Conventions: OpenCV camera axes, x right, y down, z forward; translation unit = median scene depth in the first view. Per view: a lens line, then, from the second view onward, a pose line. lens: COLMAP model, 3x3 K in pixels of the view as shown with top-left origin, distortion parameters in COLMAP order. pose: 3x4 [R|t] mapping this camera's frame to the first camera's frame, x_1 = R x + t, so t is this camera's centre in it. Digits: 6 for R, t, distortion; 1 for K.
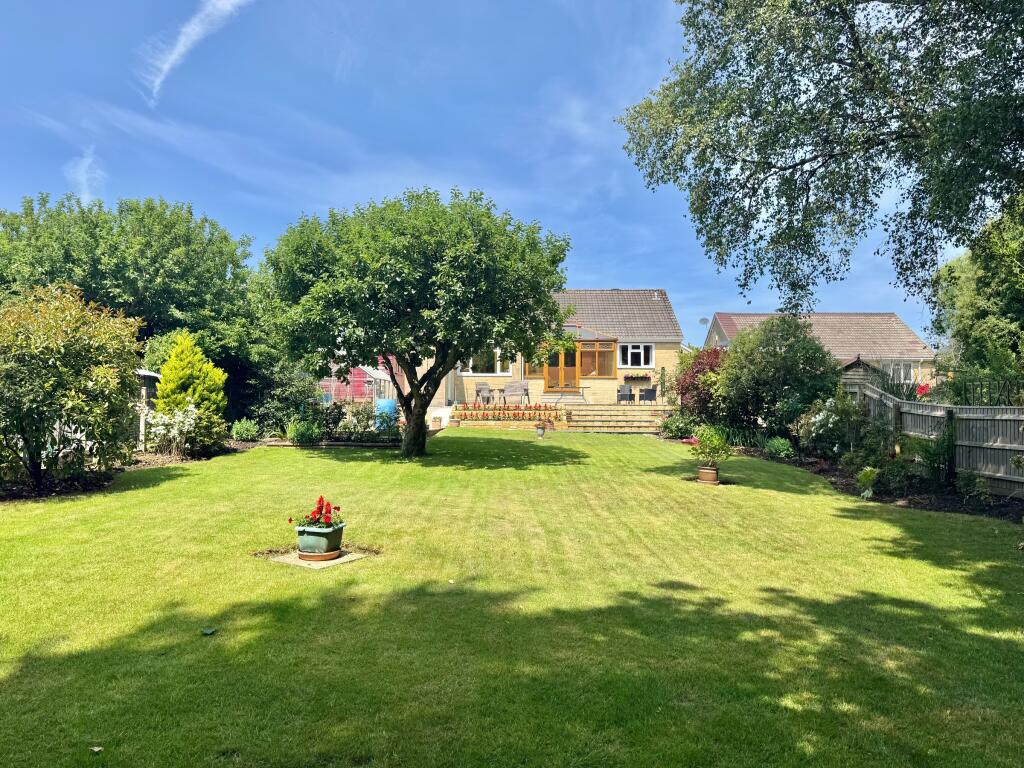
lens RADIAL K [[719.6, 0, 512.4], [0, 719.6, 383.5], [0, 0, 1]] dist [0.005025, 0.000785]
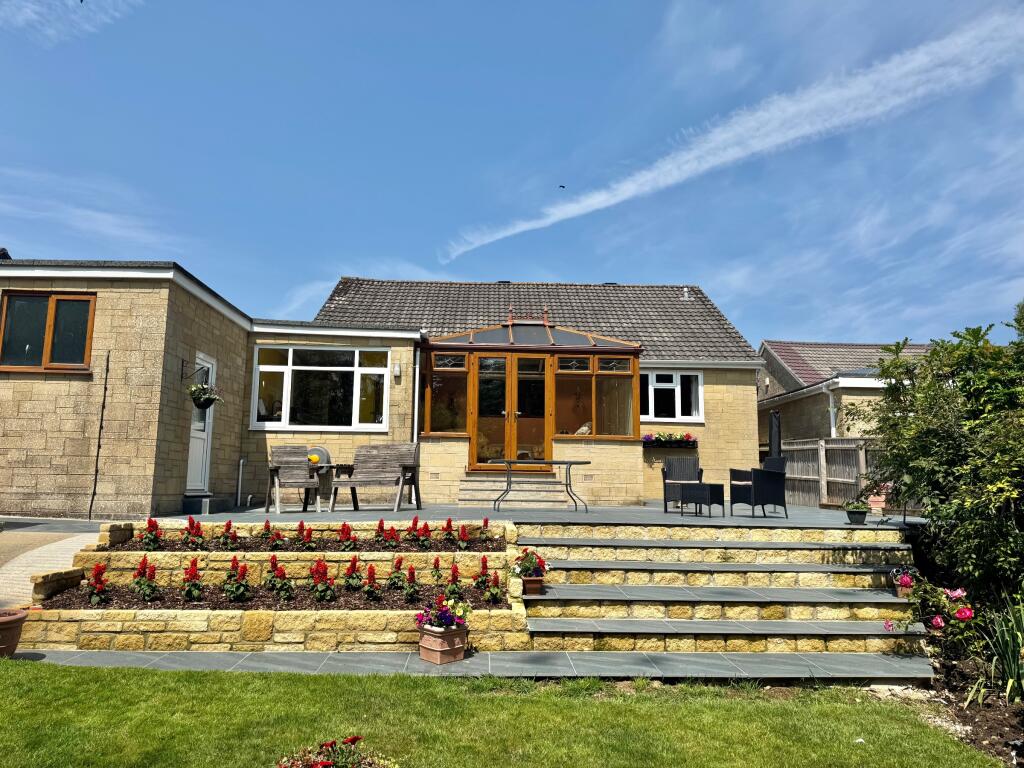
lens RADIAL K [[719.6, 0, 511.6], [0, 719.6, 385.0], [0, 0, 1]] dist [0.005025, 0.000785]
pose [[0.997800, 0.017325, 0.063985, 0.040124], [-0.011076, 0.995246, -0.096756, 0.001646], [-0.065357, 0.095835, 0.993249, 0.551563]]
